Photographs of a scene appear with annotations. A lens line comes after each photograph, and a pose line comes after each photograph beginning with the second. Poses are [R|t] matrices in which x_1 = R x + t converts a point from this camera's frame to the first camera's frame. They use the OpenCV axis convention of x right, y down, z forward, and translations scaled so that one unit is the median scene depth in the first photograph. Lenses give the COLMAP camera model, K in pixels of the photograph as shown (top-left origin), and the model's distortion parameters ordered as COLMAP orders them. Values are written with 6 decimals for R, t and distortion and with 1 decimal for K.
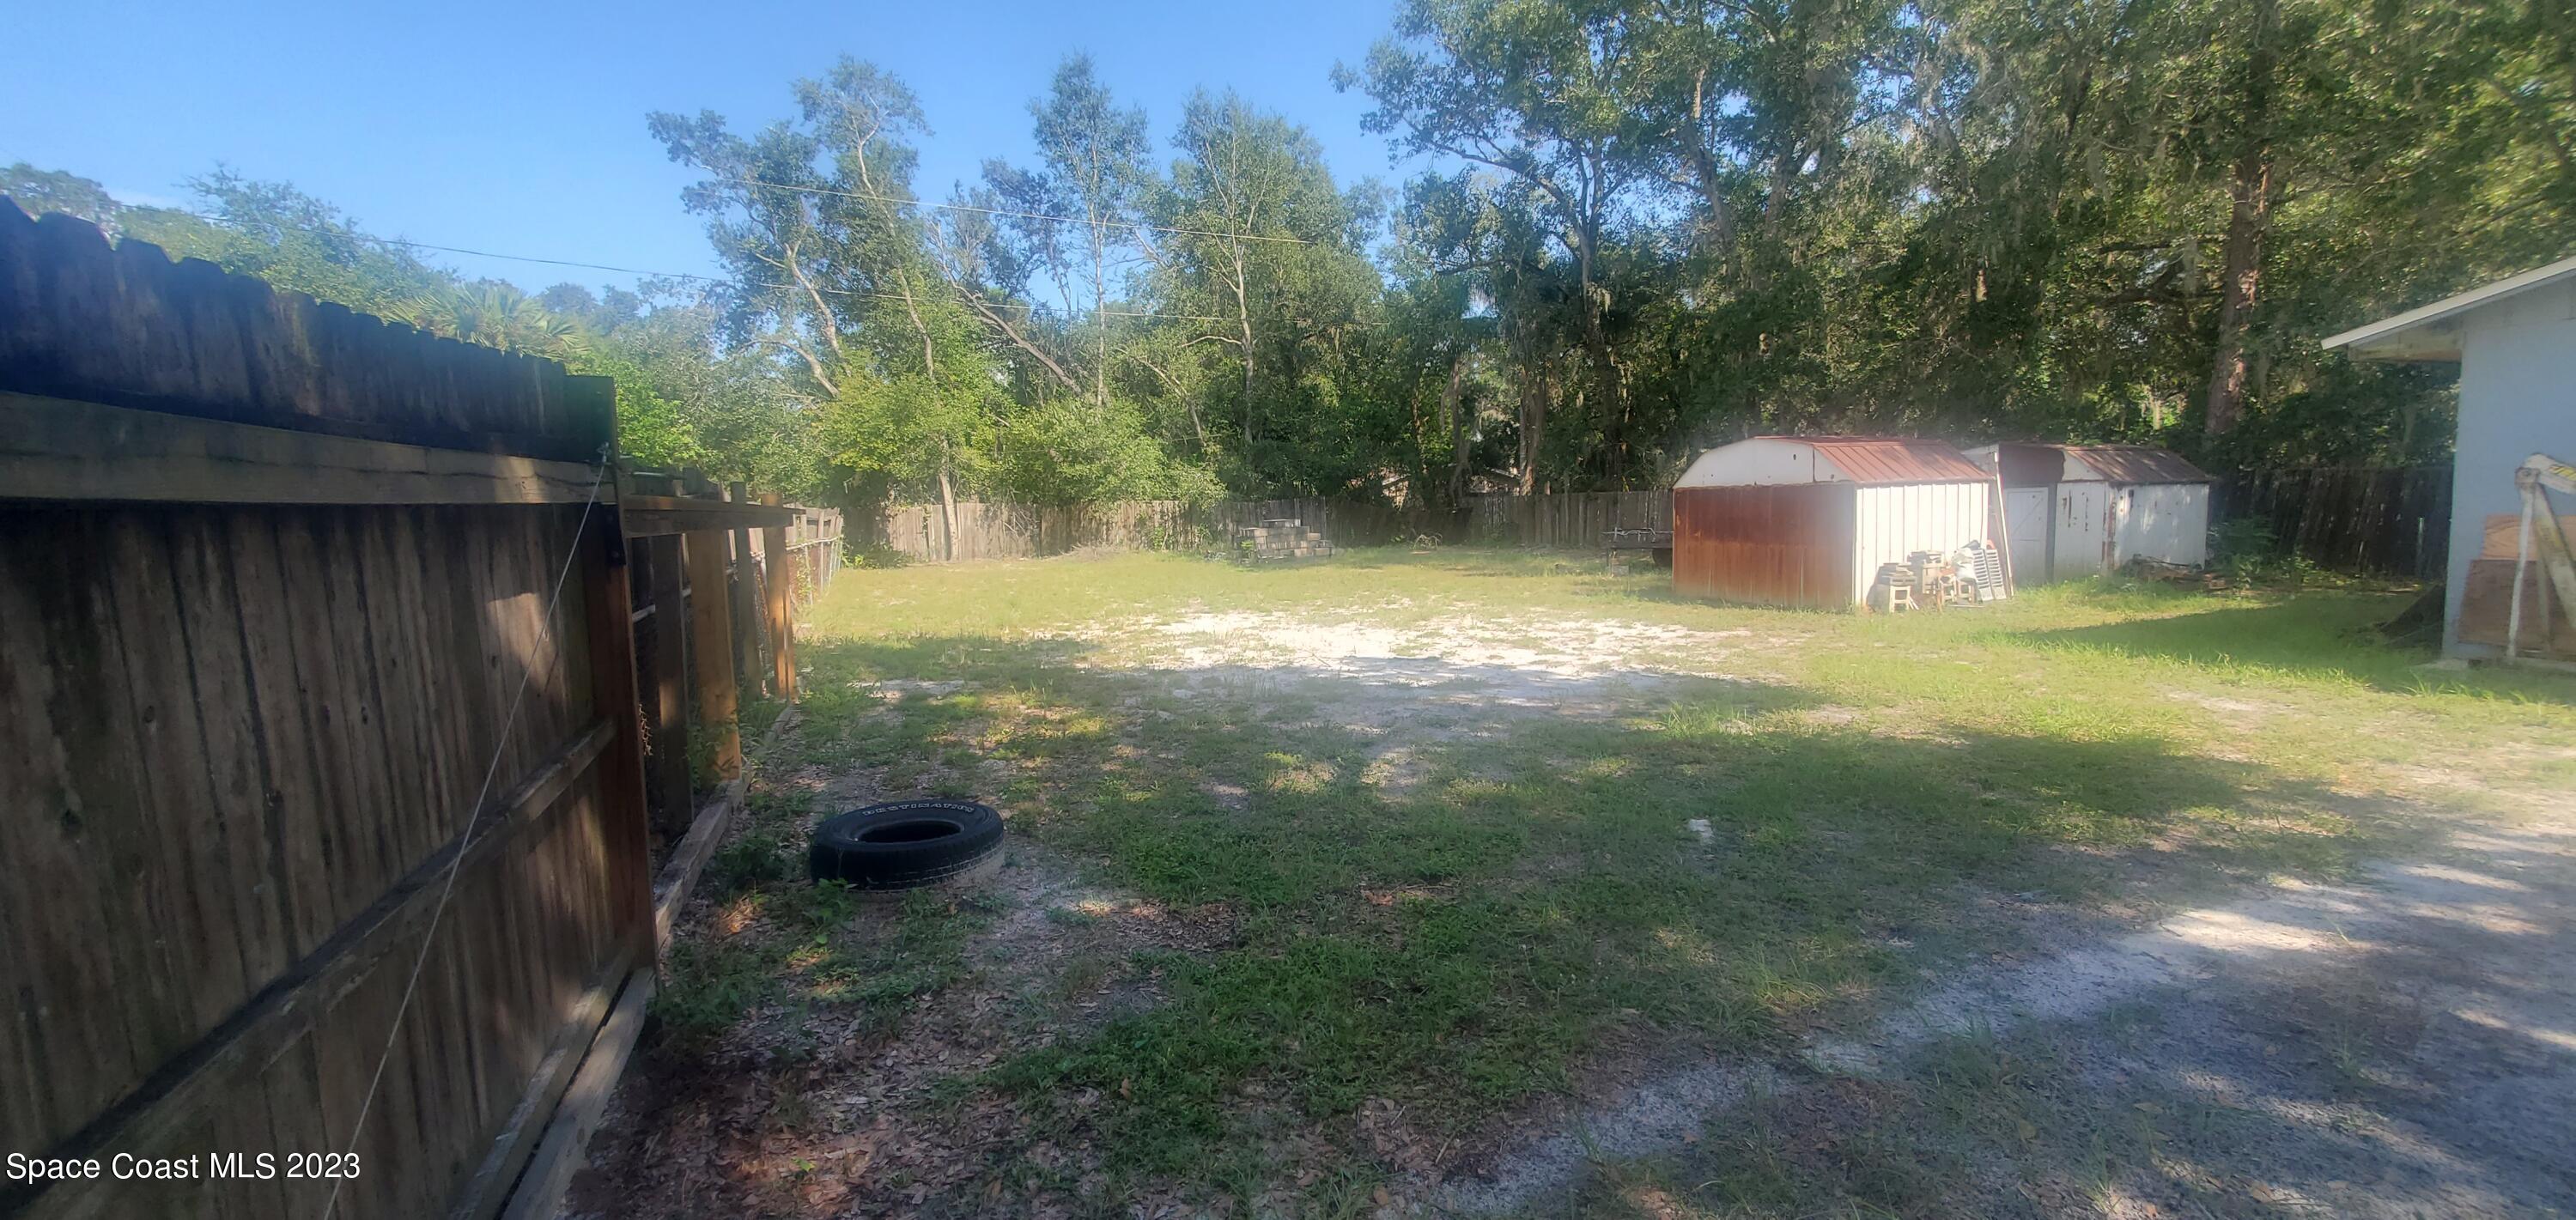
lens RADIAL K [[1026.8, 0, 1299.4], [0, 1026.8, 607.1], [0, 0, 1]] dist [0.006981, -0.001812]
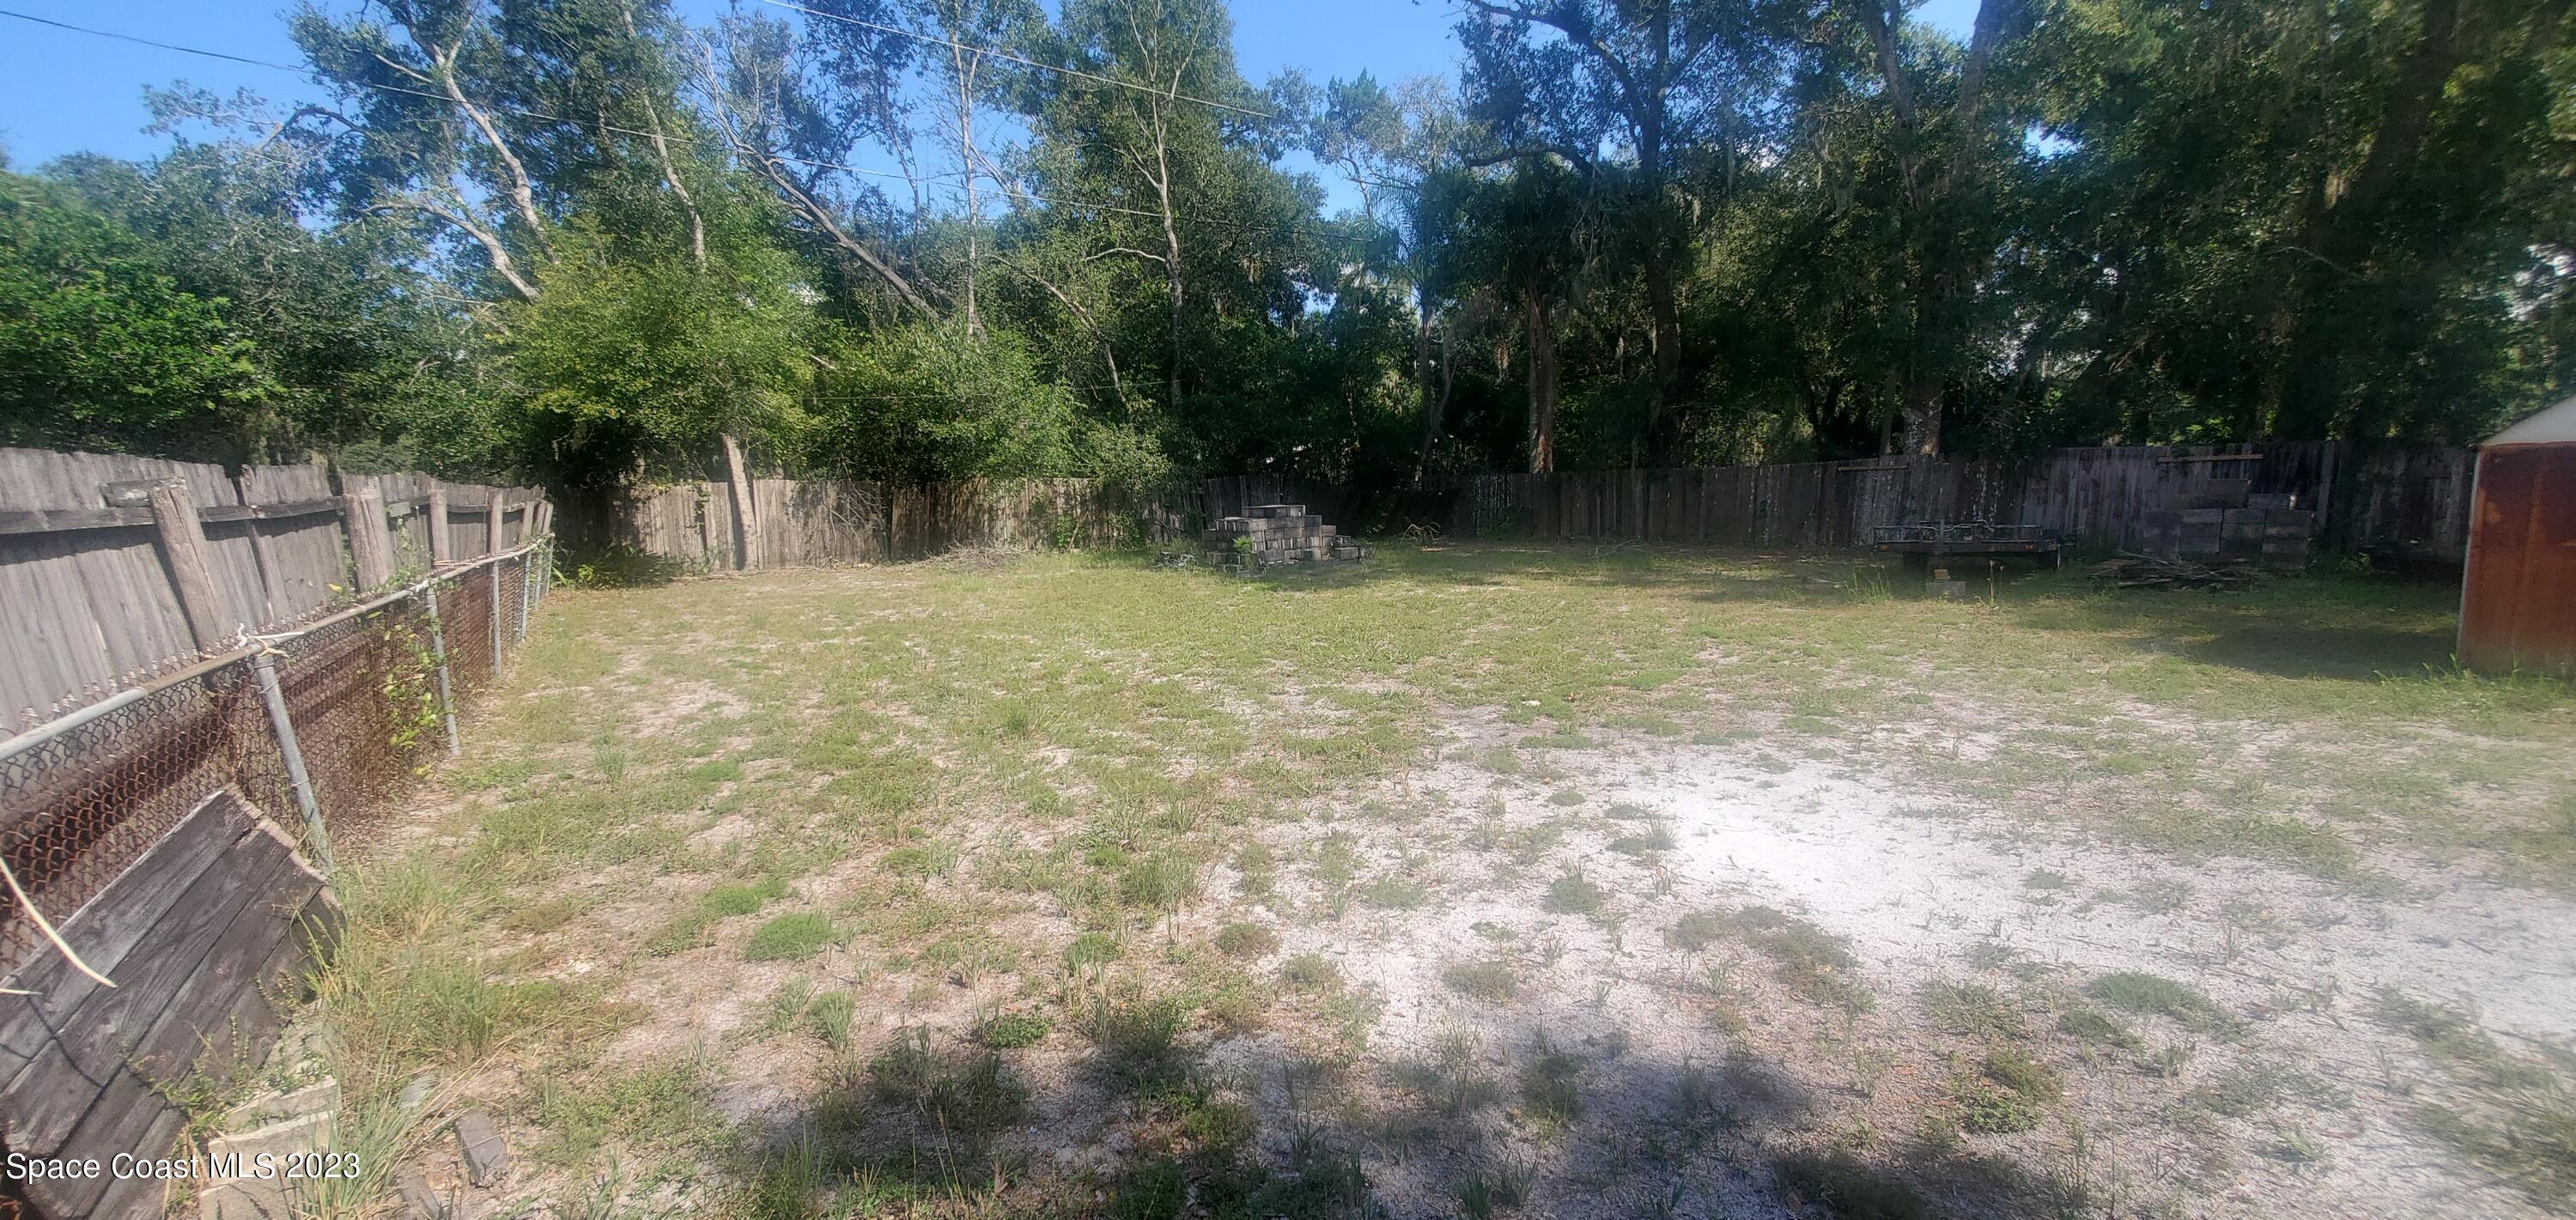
lens RADIAL K [[1026.8, 0, 1283.2], [0, 1026.8, 603.2], [0, 0, 1]] dist [0.006981, -0.001812]
pose [[0.981206, -0.019090, 0.192019, -0.148964], [0.016527, 0.999752, 0.014942, -0.031638], [-0.192256, -0.011488, 0.981277, 0.342550]]
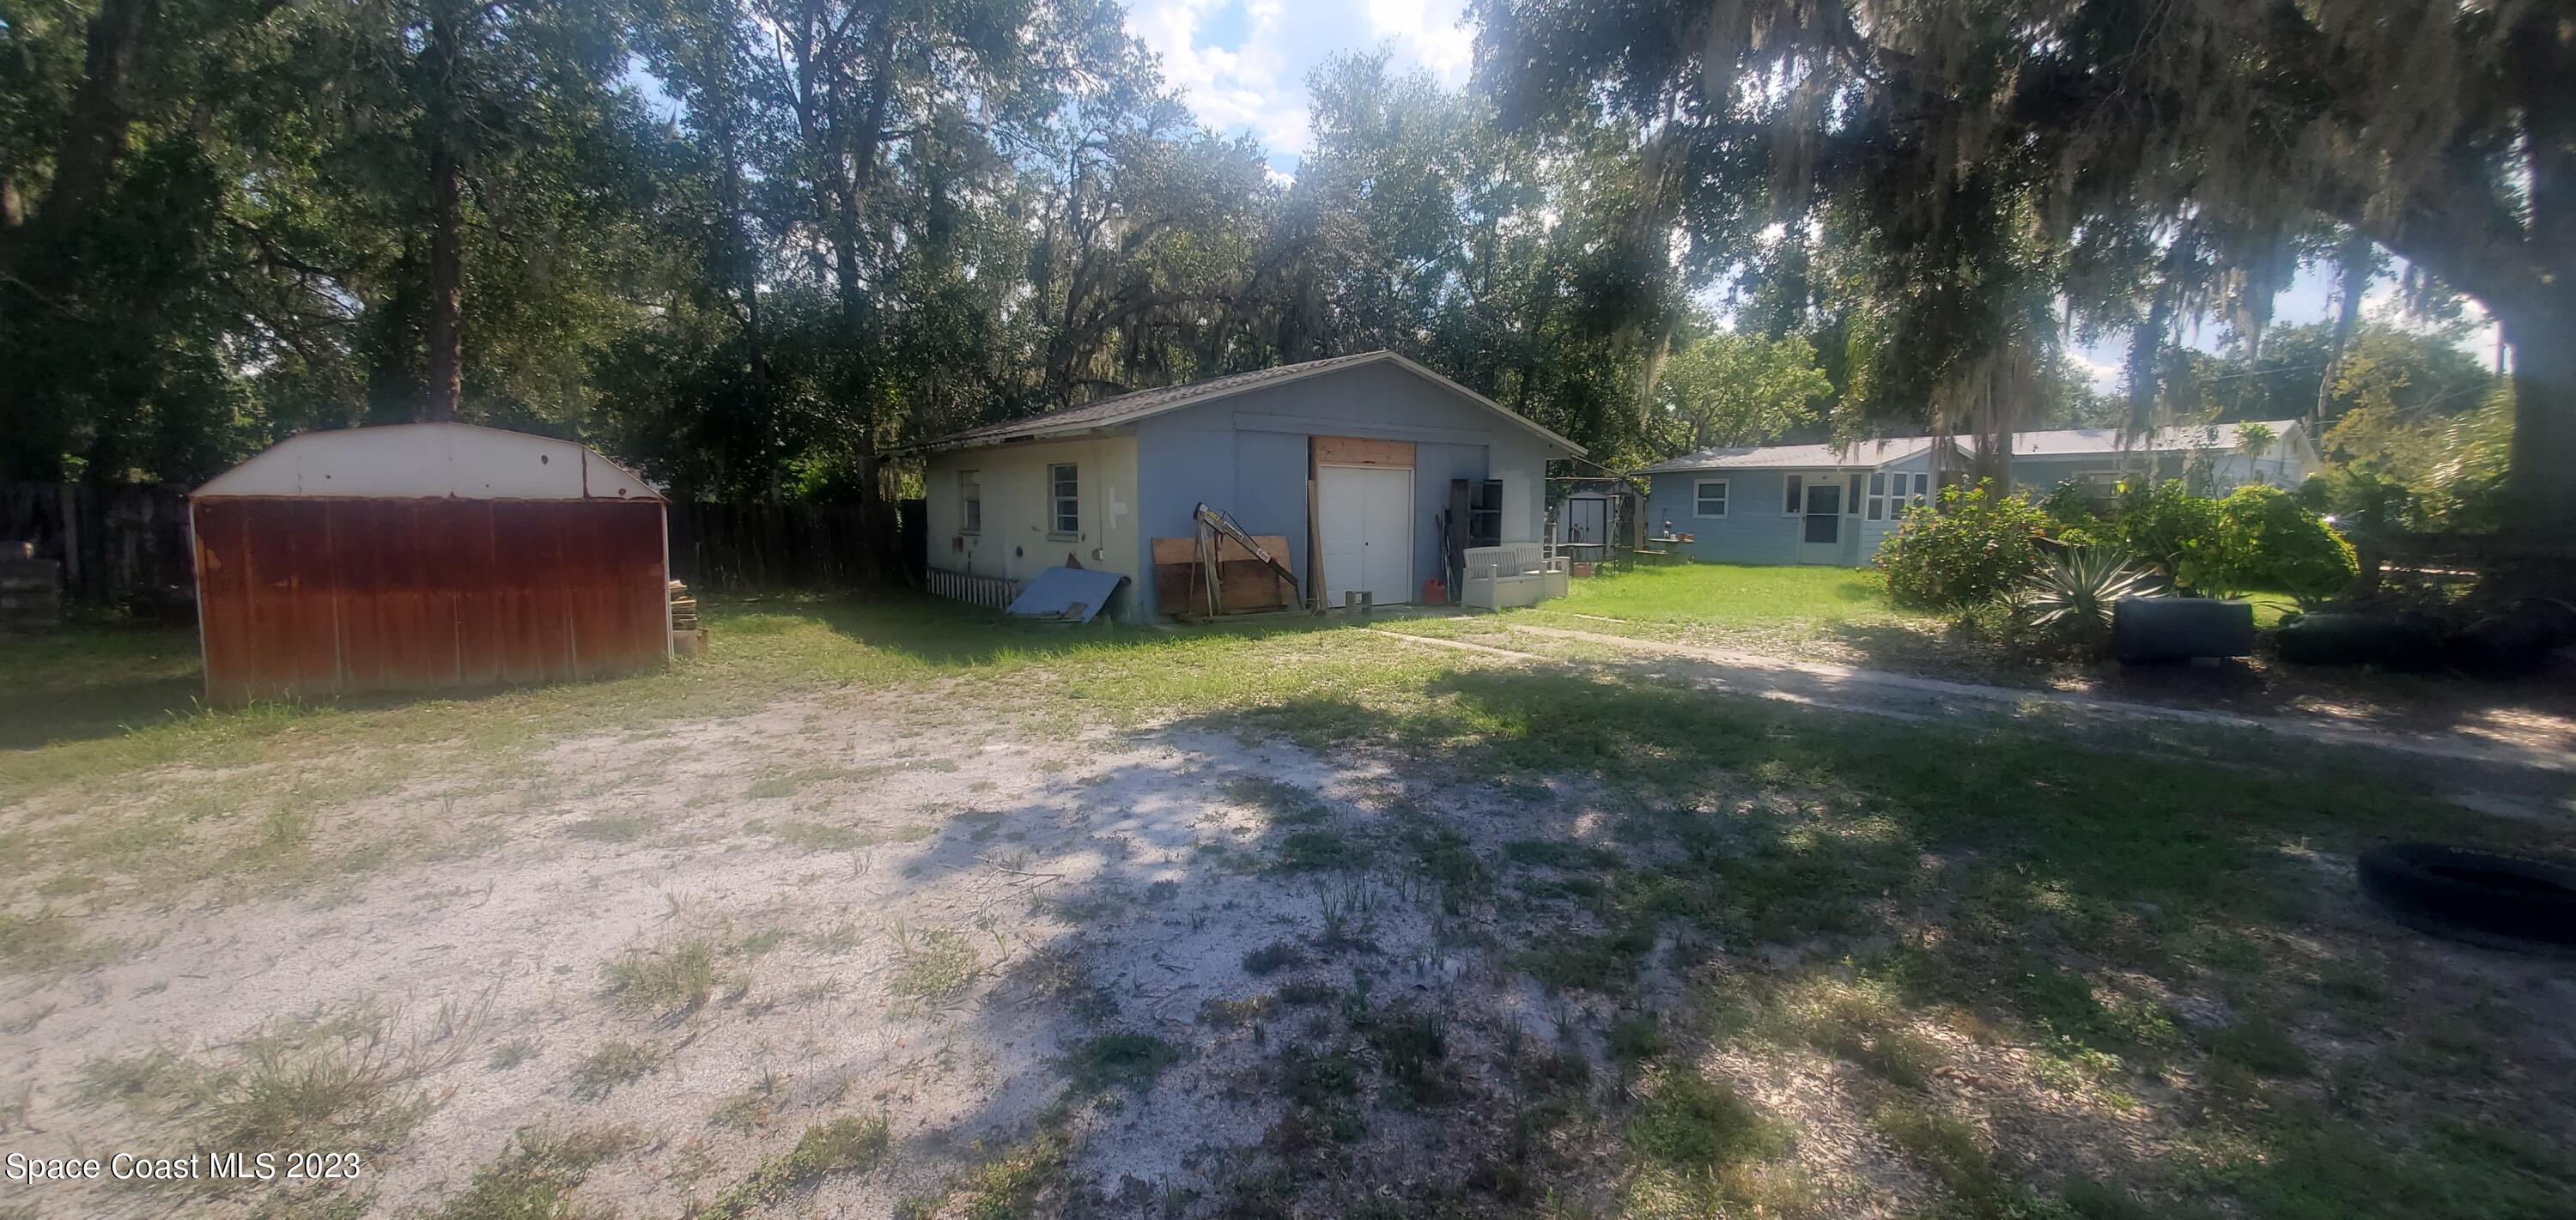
lens RADIAL K [[1026.8, 0, 1289.0], [0, 1026.8, 610.8], [0, 0, 1]] dist [0.006981, -0.001812]
pose [[-0.254747, -0.072474, 0.964288, -0.143475], [0.094894, 0.990501, 0.099514, -0.031866], [-0.962340, 0.116856, -0.245450, 0.329898]]
